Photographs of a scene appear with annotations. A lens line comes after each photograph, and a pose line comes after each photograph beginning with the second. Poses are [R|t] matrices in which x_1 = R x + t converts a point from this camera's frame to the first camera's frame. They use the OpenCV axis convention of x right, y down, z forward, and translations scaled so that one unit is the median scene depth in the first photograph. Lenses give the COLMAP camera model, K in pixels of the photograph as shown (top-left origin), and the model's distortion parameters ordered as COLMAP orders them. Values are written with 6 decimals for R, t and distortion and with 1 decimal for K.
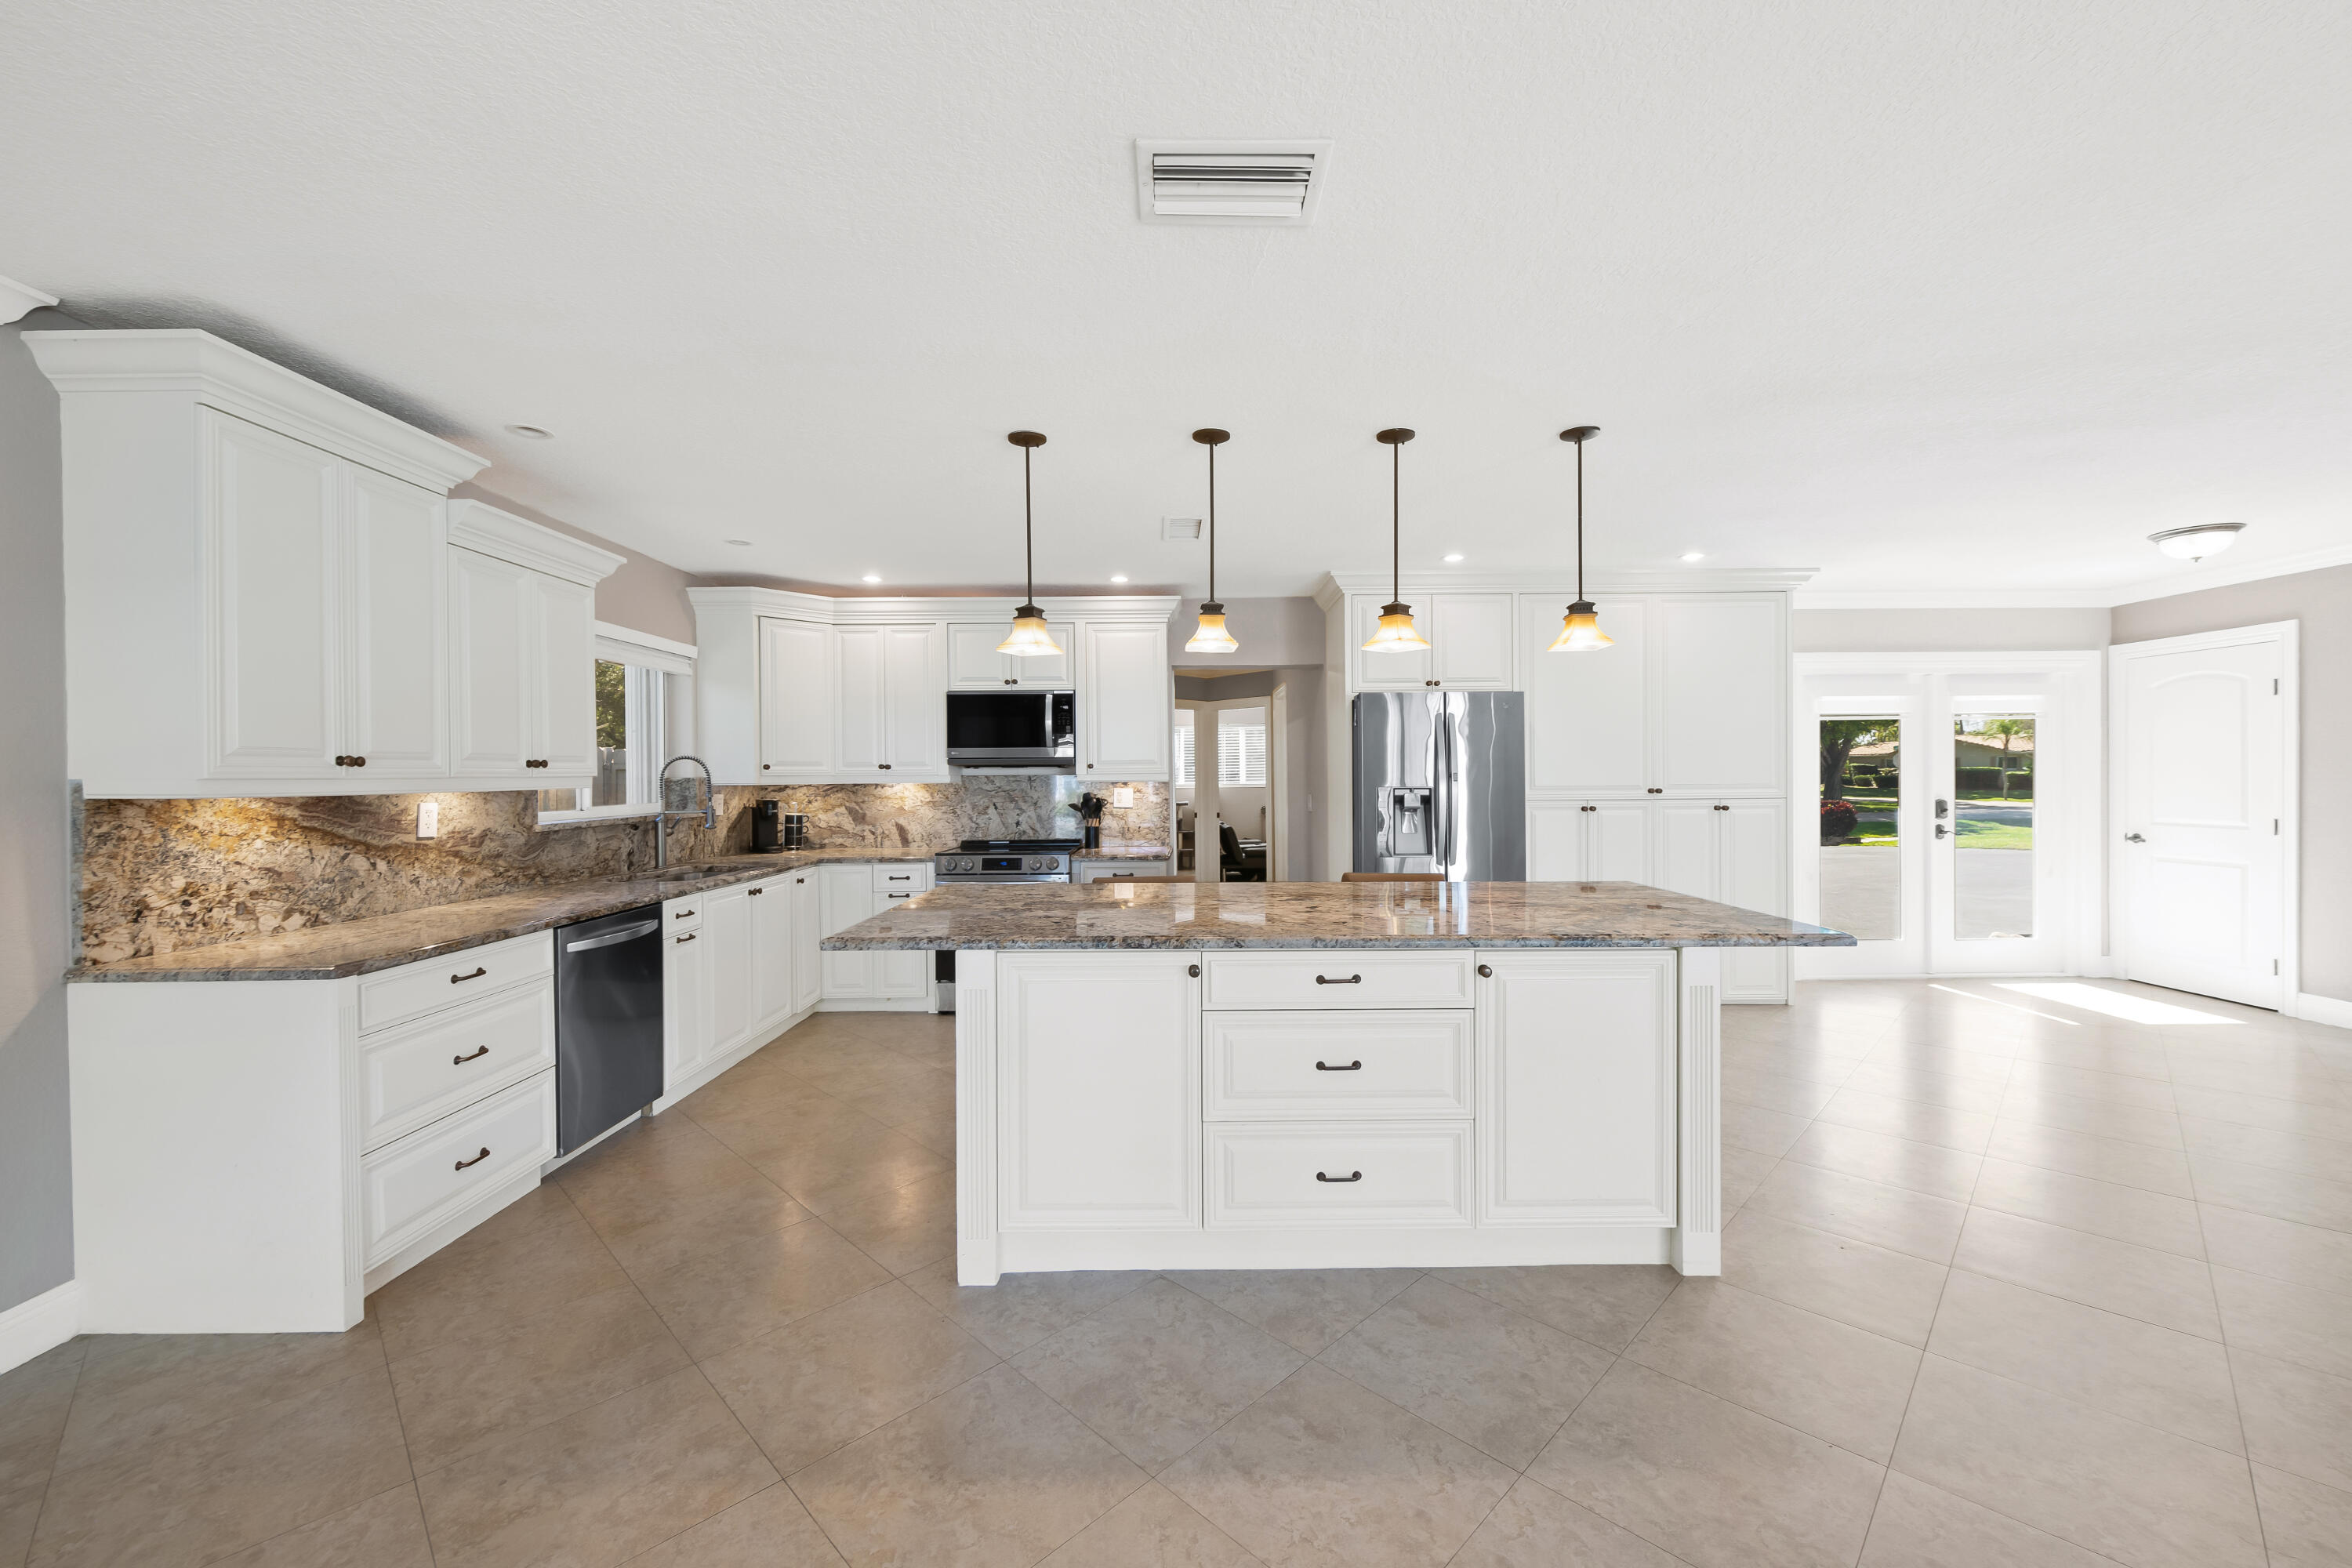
lens RADIAL K [[927.8, 0, 1185.9], [0, 927.8, 783.7], [0, 0, 1]] dist [0.000657, -0.003196]
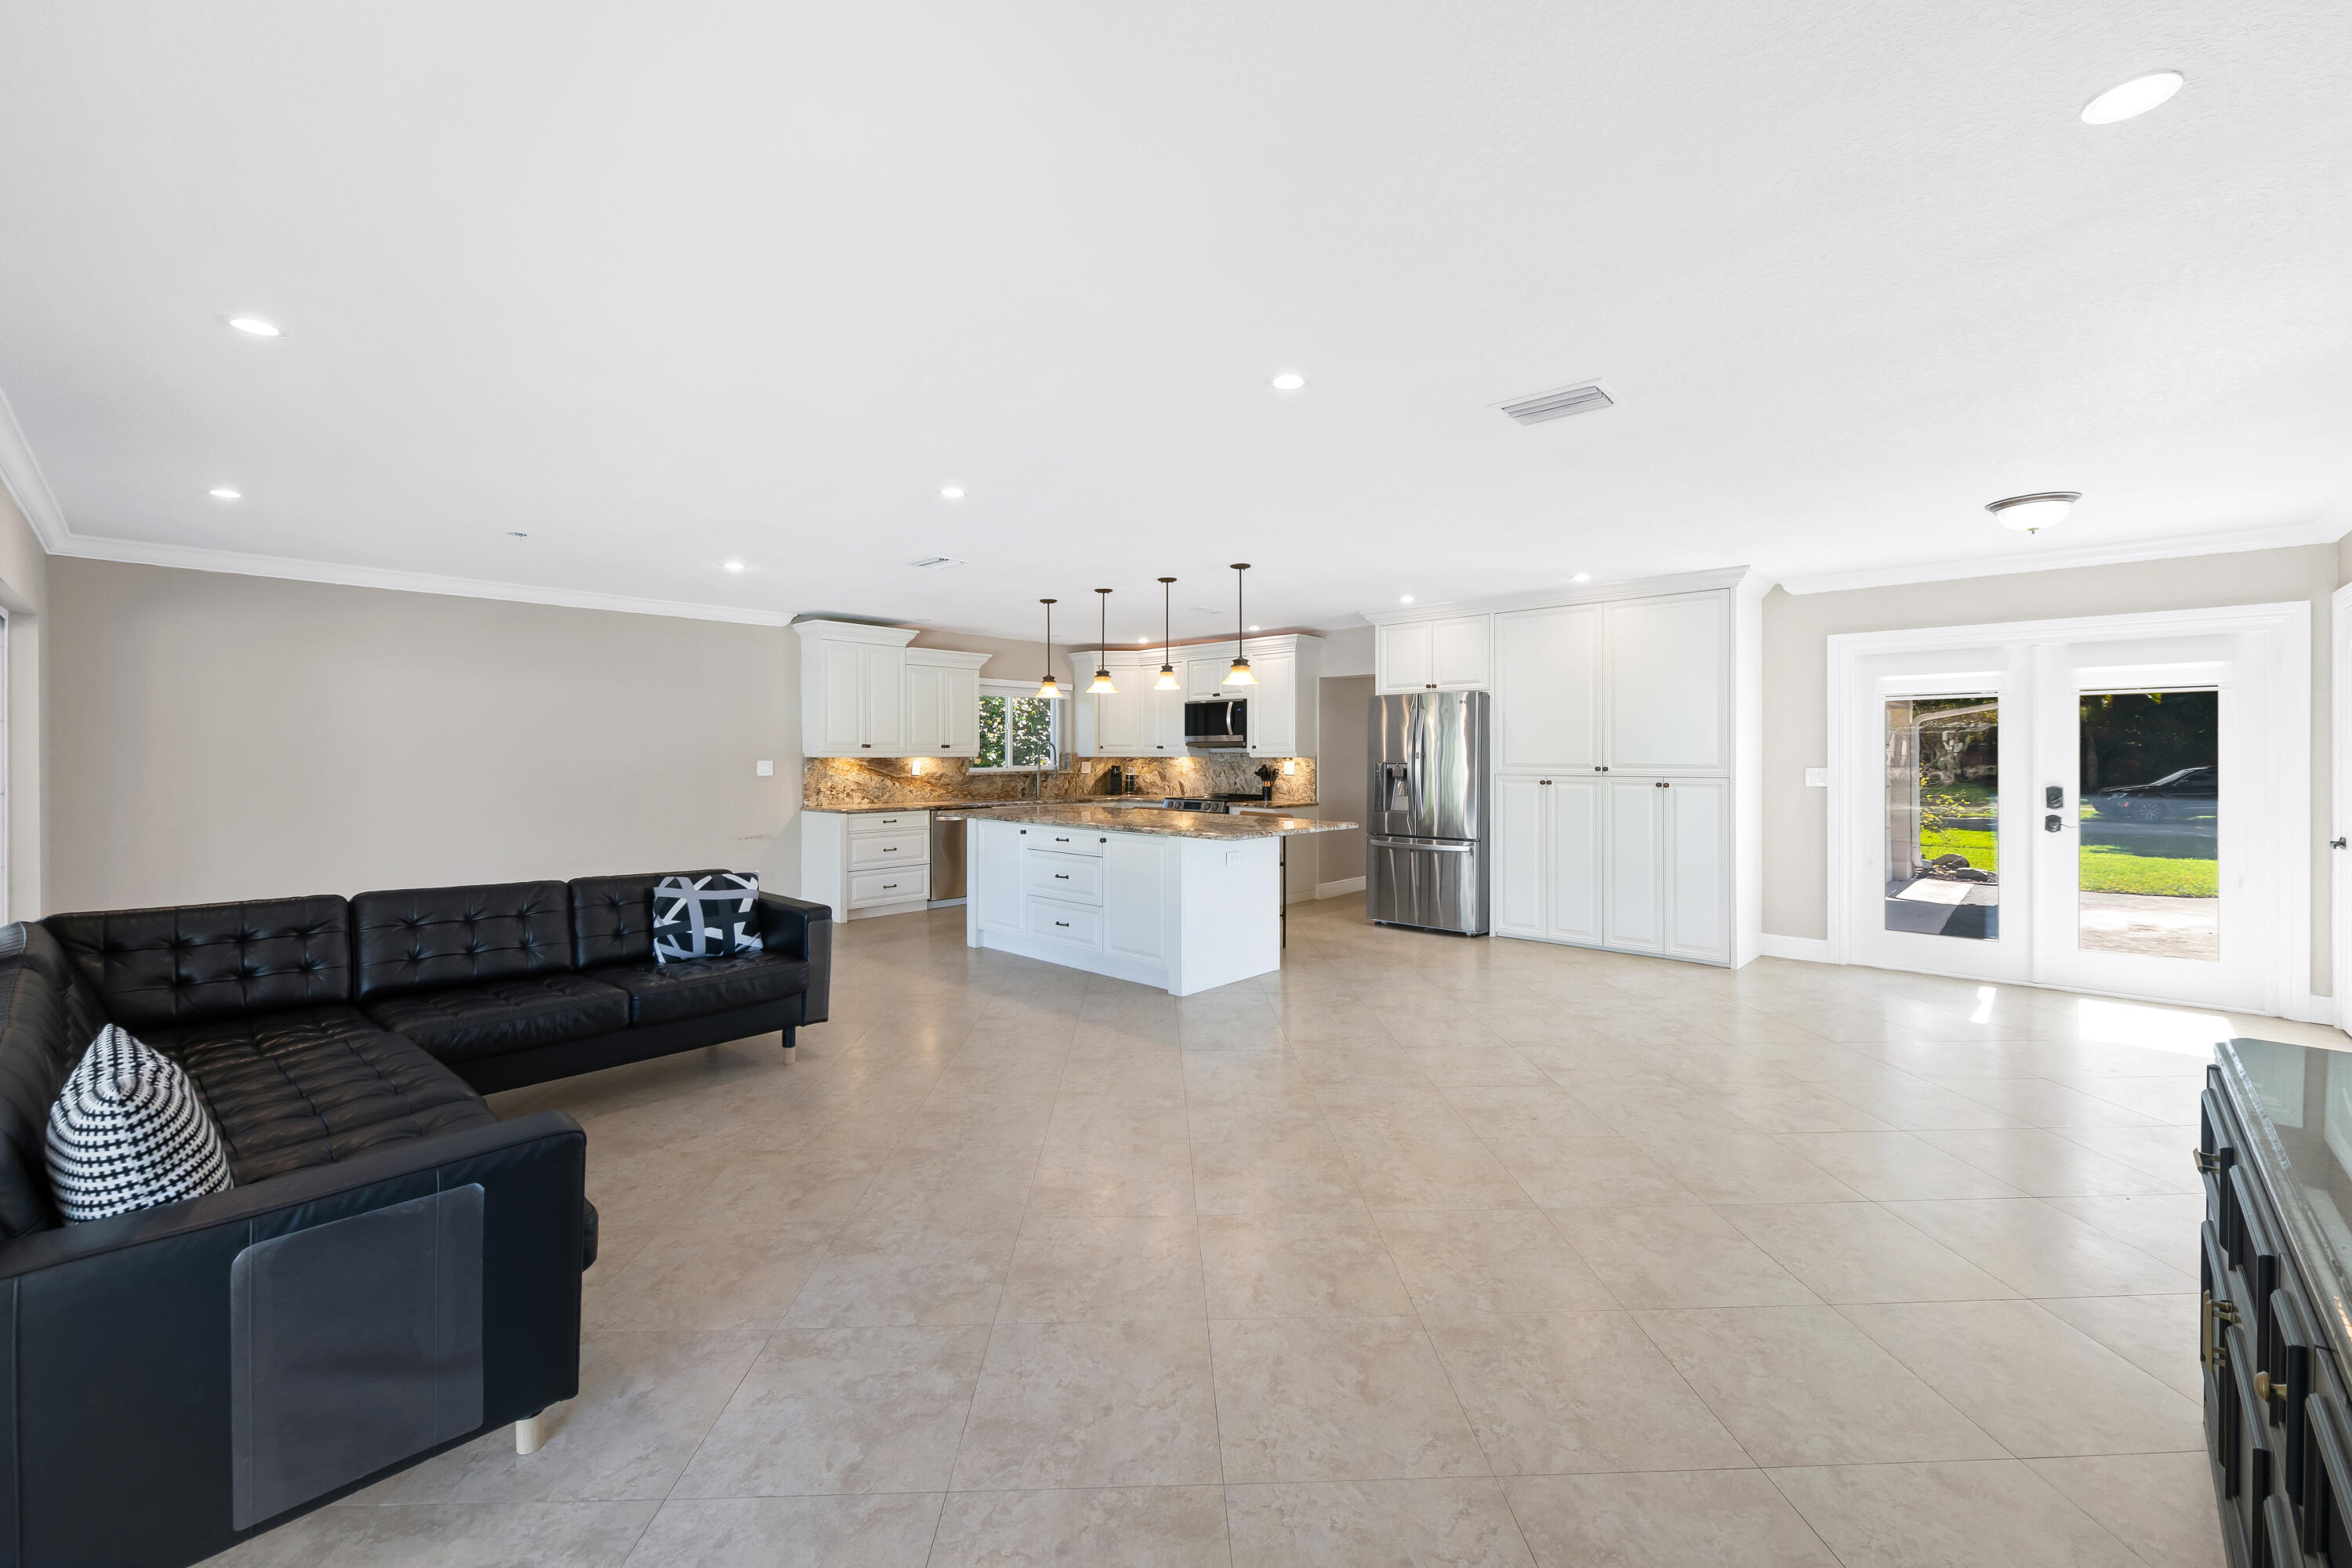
lens RADIAL K [[942.0, 0, 1182.2], [0, 942.0, 763.8], [0, 0, 1]] dist [0.001278, -0.000581]
pose [[0.727550, 0.014466, -0.685903, 1.269325], [-0.012449, 0.999891, 0.007883, -0.002442], [0.685942, 0.002803, 0.727651, -0.332213]]
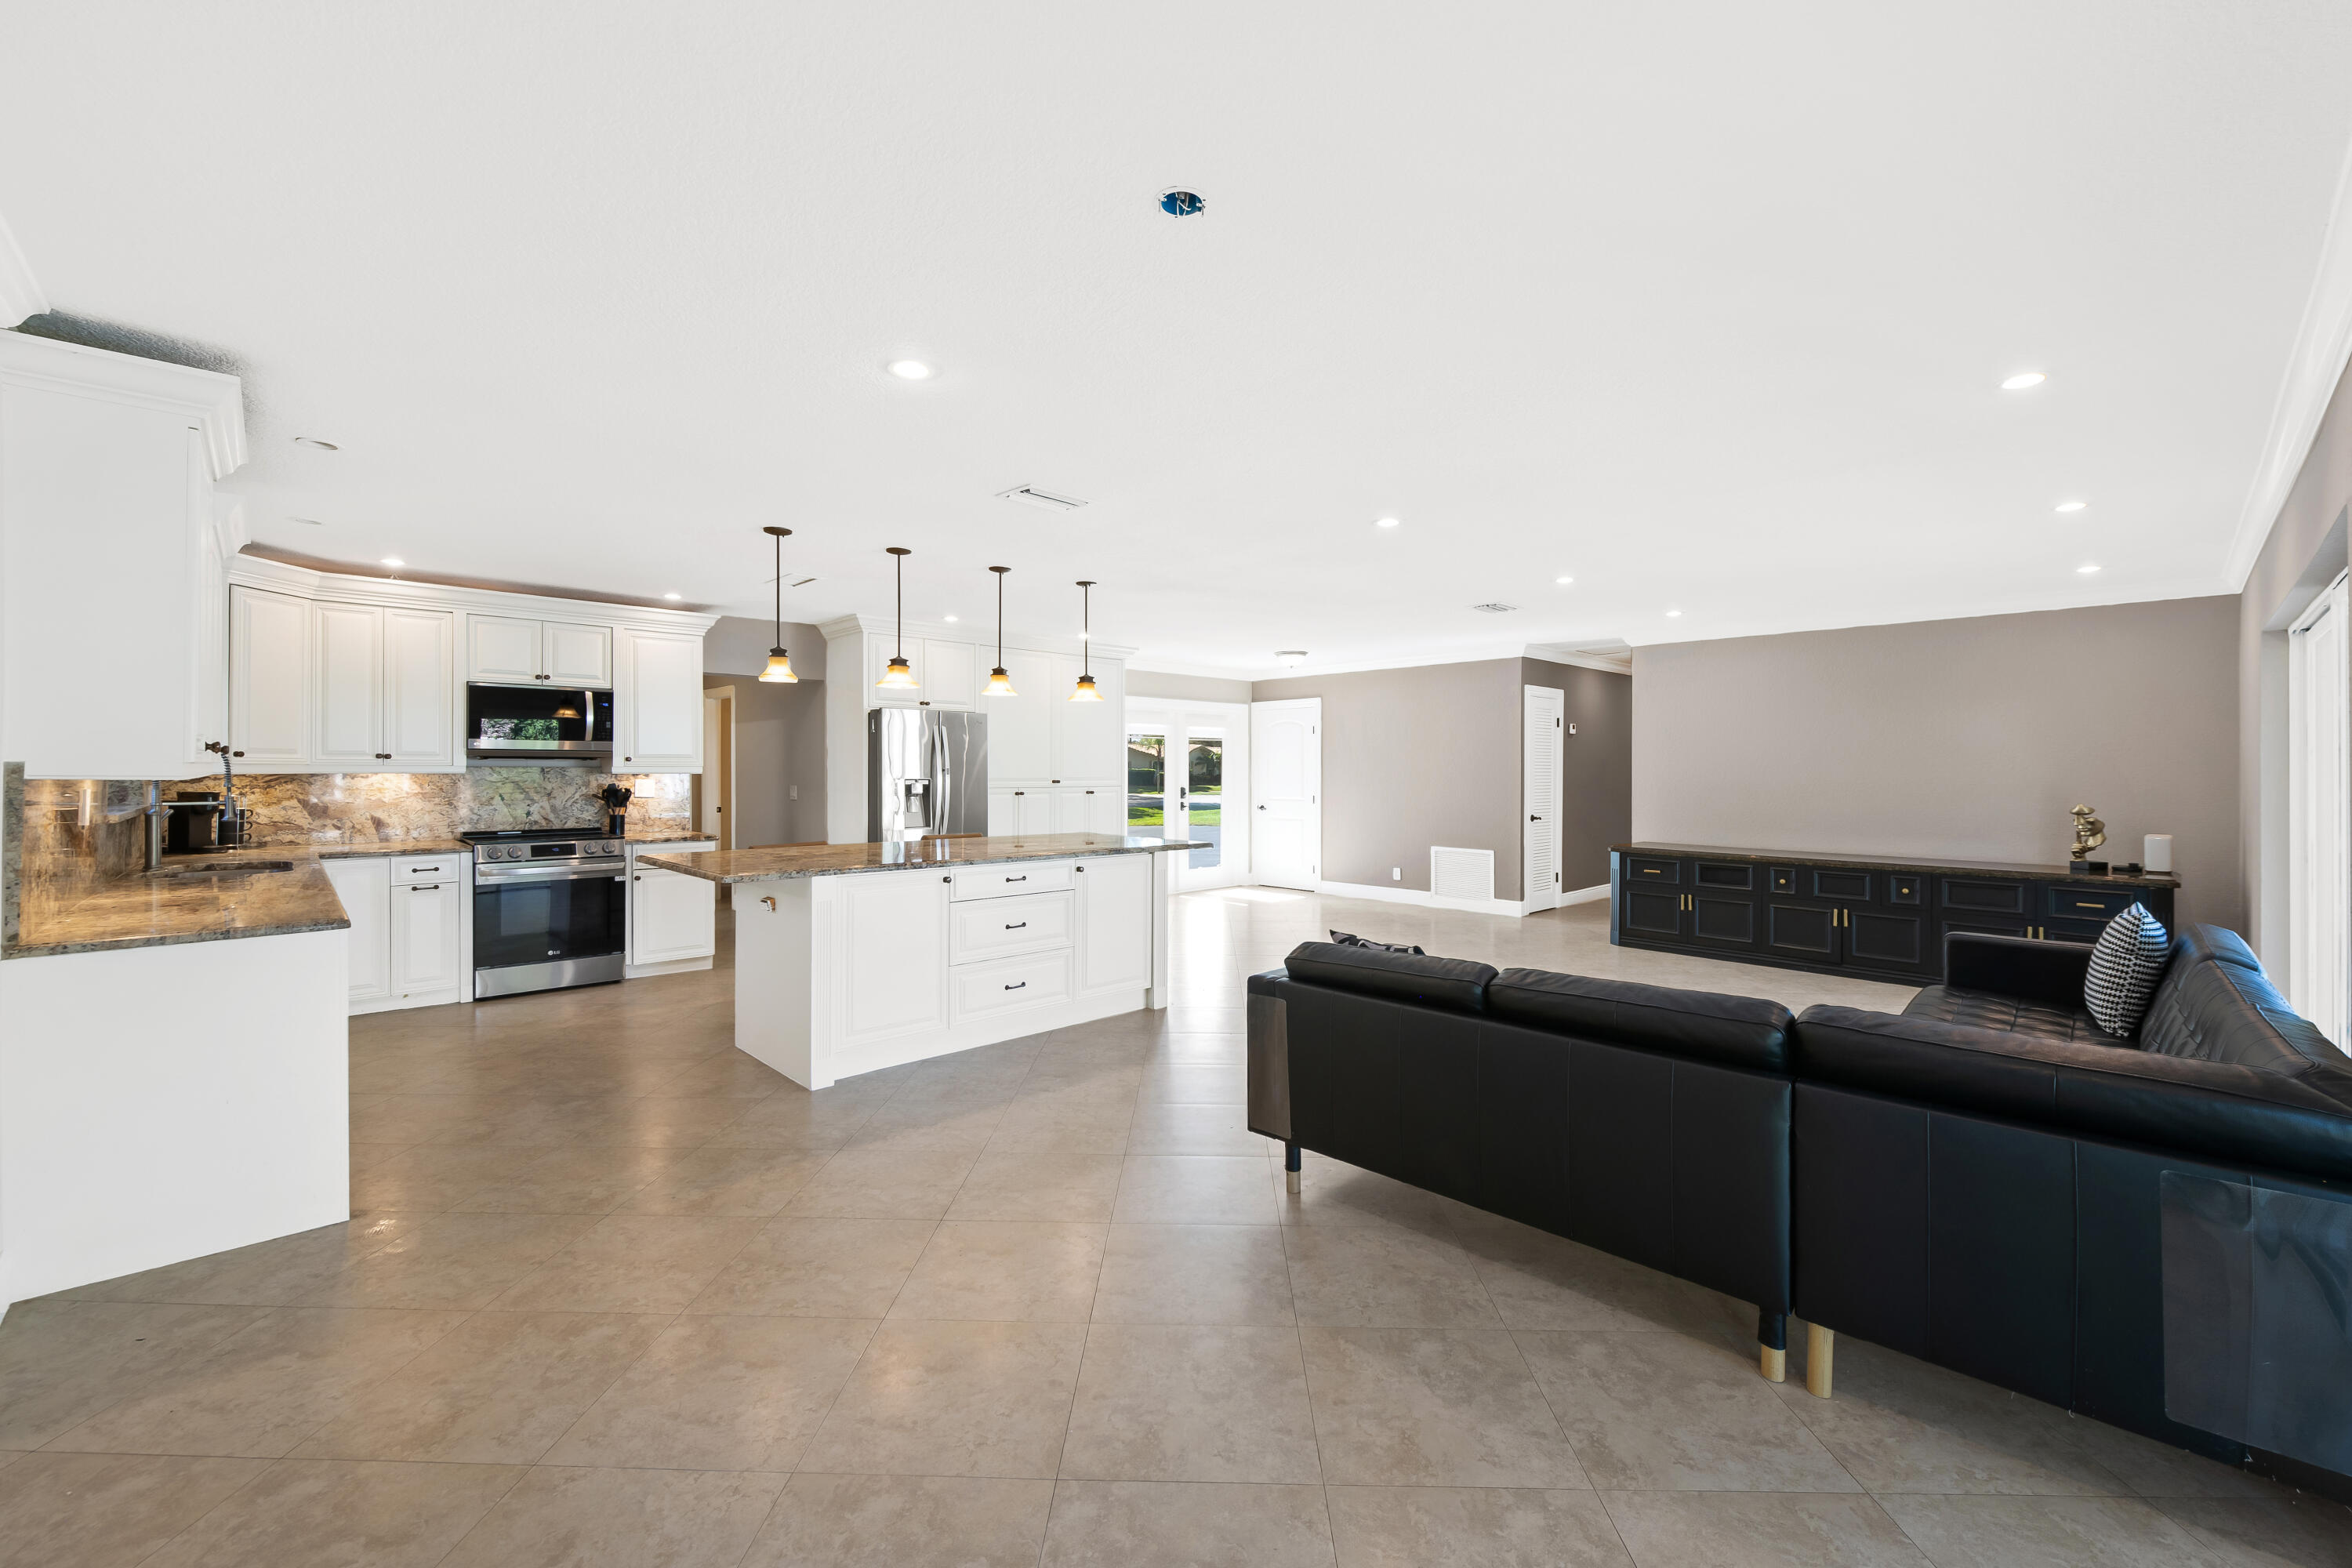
lens RADIAL K [[942.0, 0, 1182.2], [0, 942.0, 763.8], [0, 0, 1]] dist [0.001278, -0.000581]
pose [[0.726302, 0.013568, 0.687242, -0.559142], [-0.000621, 0.999818, -0.019083, 0.010822], [-0.687375, 0.013434, 0.726178, -0.374704]]
